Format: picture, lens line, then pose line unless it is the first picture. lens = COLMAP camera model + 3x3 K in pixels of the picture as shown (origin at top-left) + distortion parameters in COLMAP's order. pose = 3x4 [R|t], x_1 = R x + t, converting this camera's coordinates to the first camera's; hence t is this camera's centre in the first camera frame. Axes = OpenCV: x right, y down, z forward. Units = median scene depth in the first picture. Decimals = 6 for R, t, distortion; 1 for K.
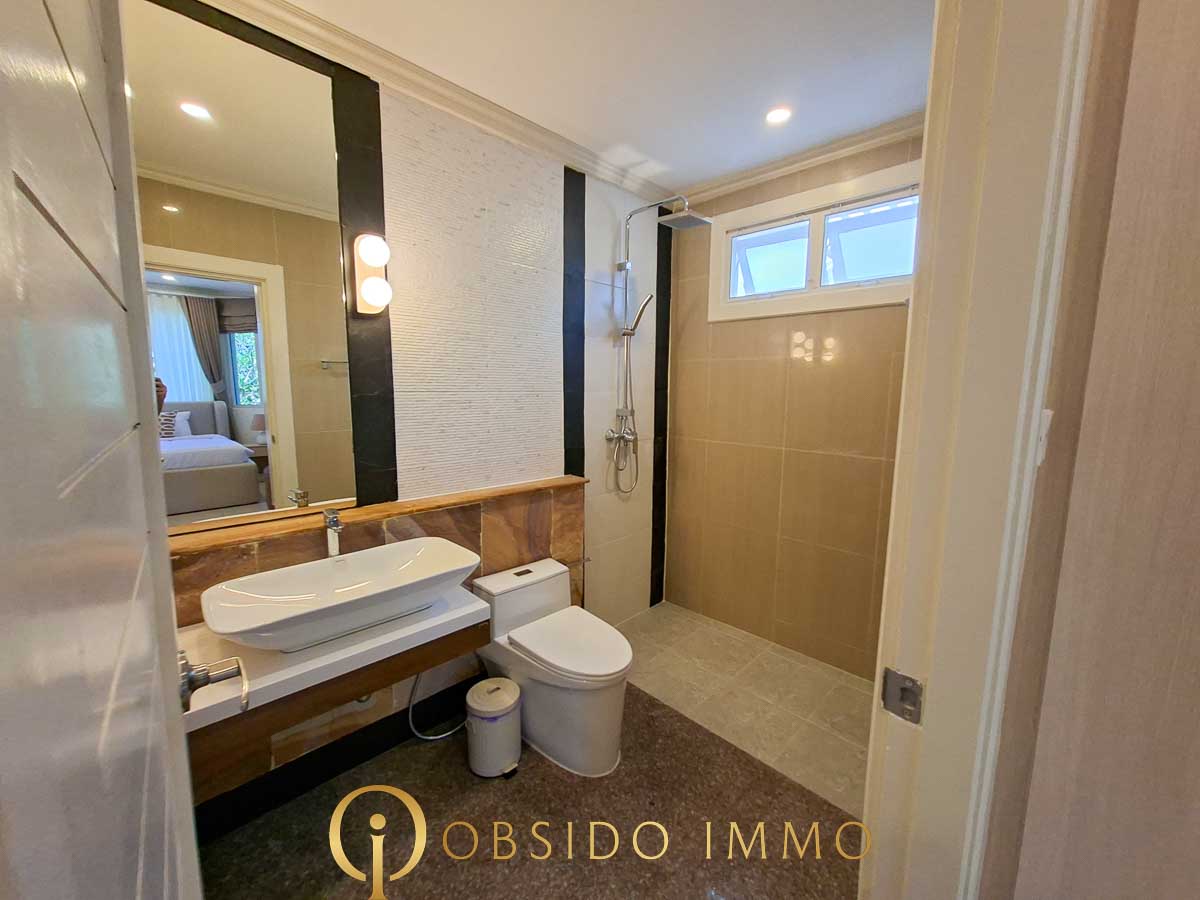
lens RADIAL K [[469.8, 0, 606.2], [0, 469.8, 447.1], [0, 0, 1]] dist [-0.003417, 0.000128]
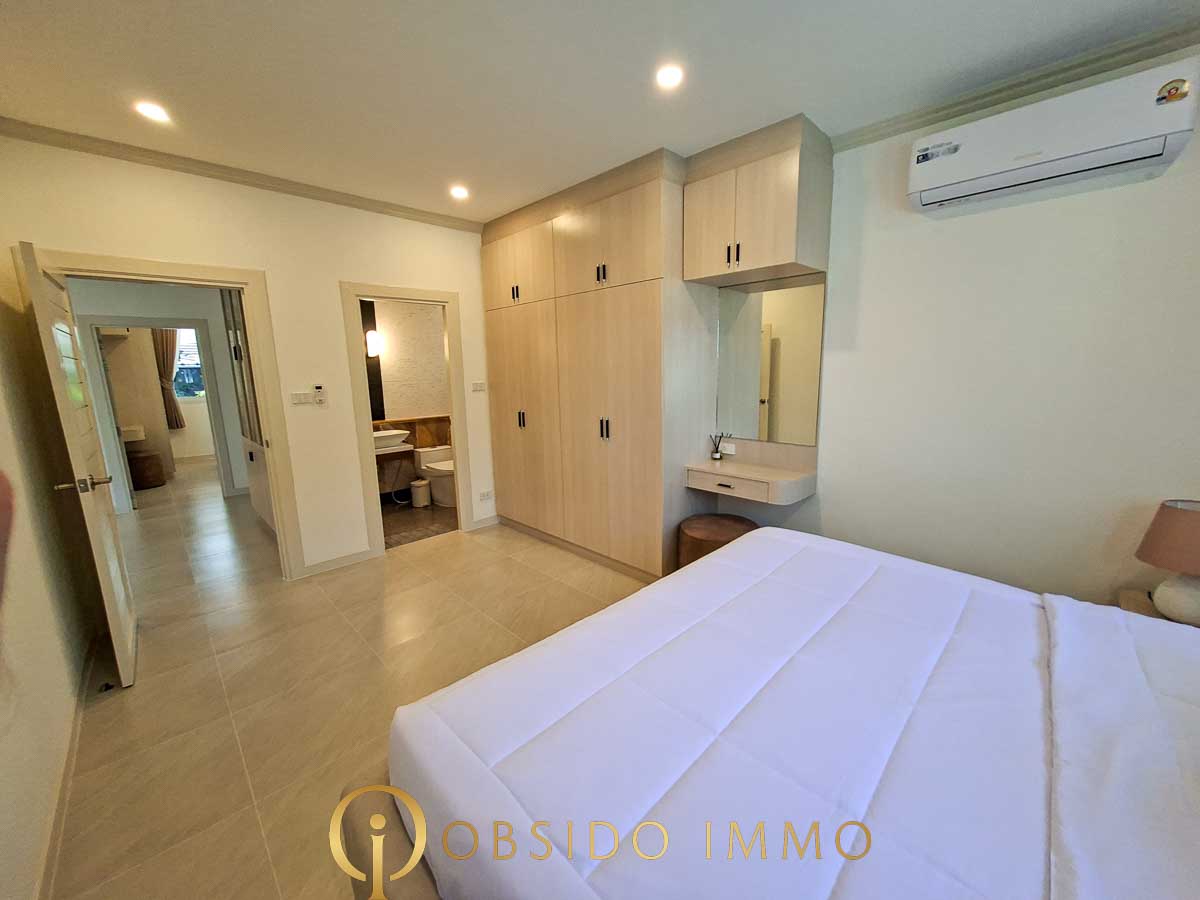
lens RADIAL K [[469.8, 0, 606.2], [0, 469.8, 447.1], [0, 0, 1]] dist [-0.003417, 0.000128]
pose [[0.999514, -0.031034, -0.002803, 0.968634], [0.031113, 0.998906, 0.034907, 0.238900], [0.001716, -0.034977, 0.999387, -1.992941]]
